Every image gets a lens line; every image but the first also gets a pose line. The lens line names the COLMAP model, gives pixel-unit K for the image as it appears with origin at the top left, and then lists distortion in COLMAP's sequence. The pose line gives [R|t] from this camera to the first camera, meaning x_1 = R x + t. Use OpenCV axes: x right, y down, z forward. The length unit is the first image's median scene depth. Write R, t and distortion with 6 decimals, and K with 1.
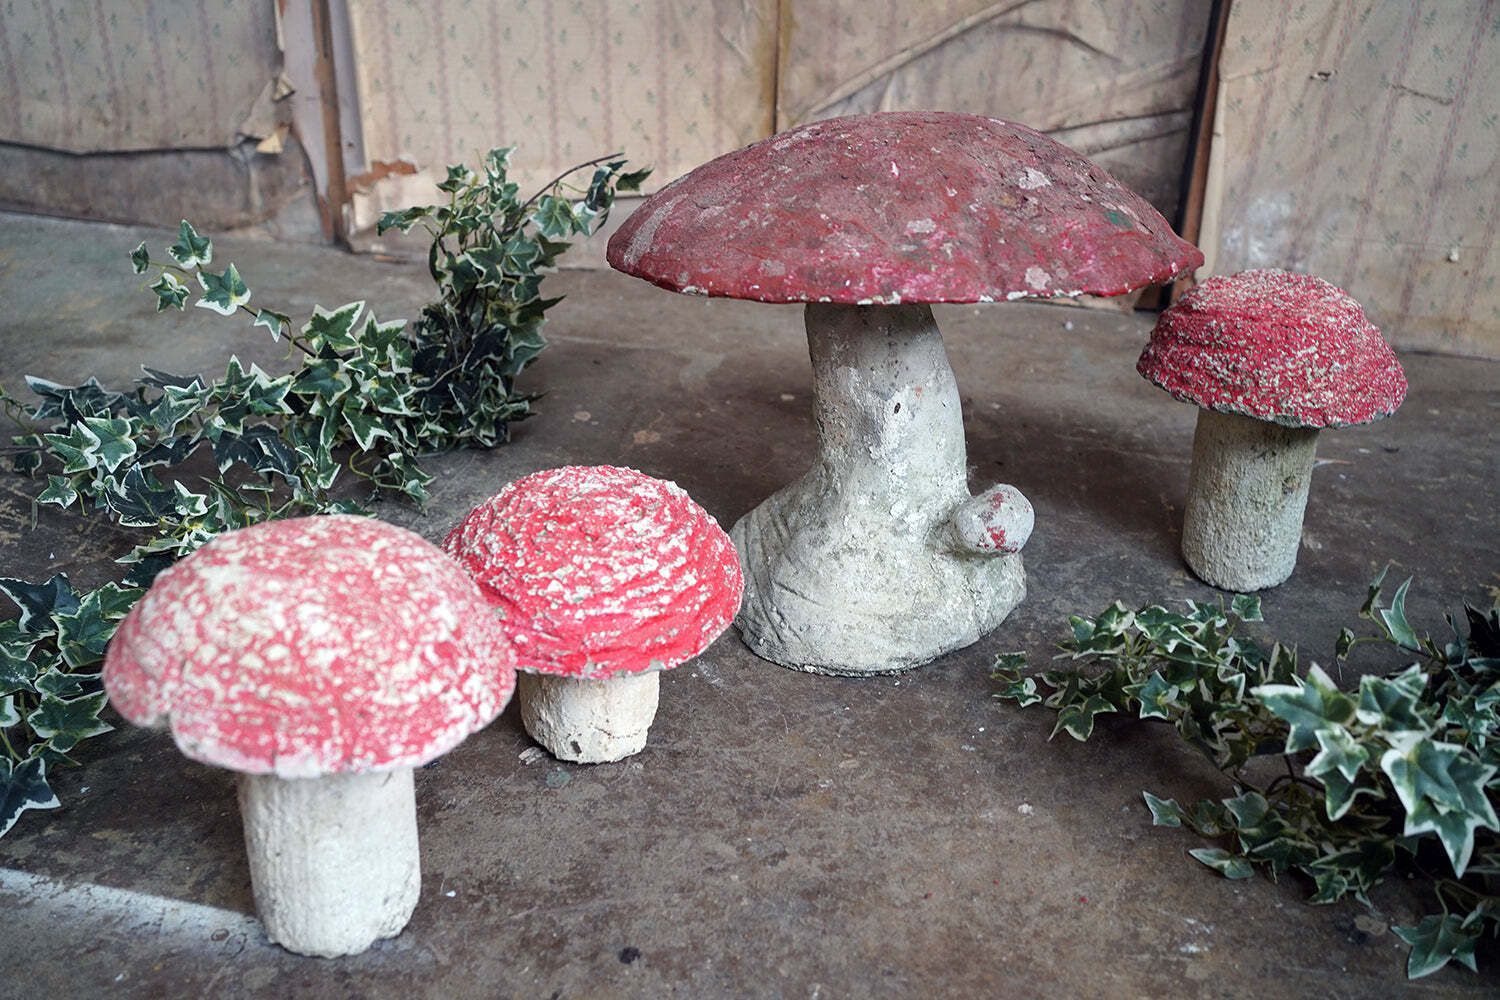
lens RADIAL K [[1509.1, 0, 756.4], [0, 1509.1, 500.0], [0, 0, 1]] dist [0.015186, 0.000000]
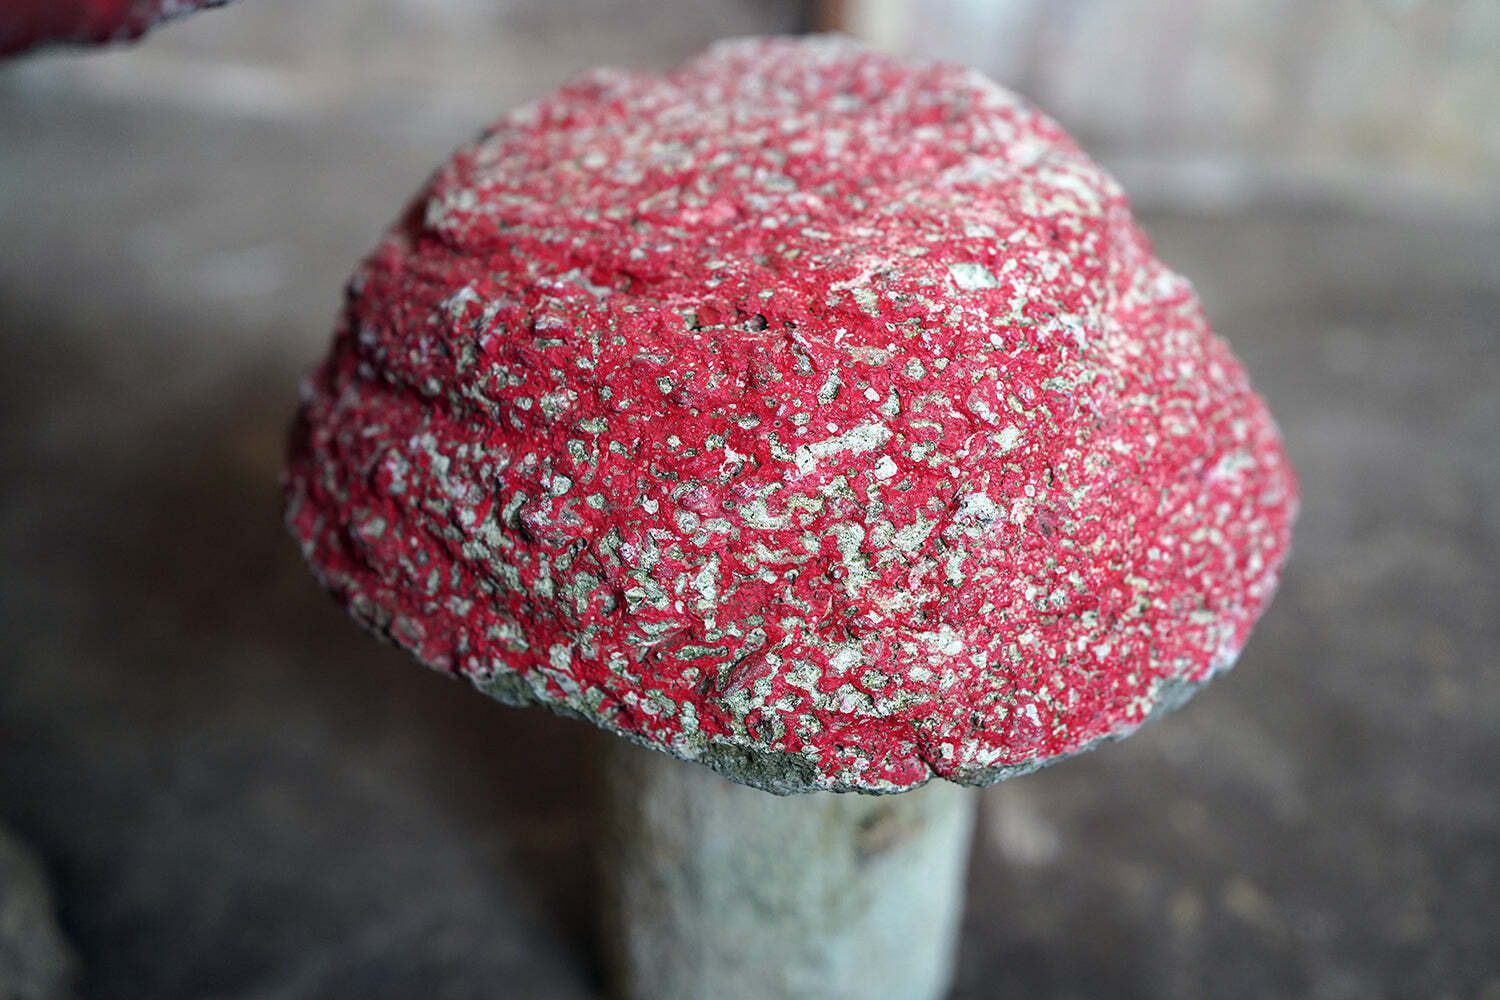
lens RADIAL K [[1509.1, 0, 753.5], [0, 1509.1, 495.5], [0, 0, 1]] dist [0.015186, 0.000000]
pose [[0.996767, -0.039539, 0.069941, 0.343677], [0.028894, 0.988692, 0.147149, -0.125475], [-0.074969, -0.144653, 0.986638, 0.807637]]
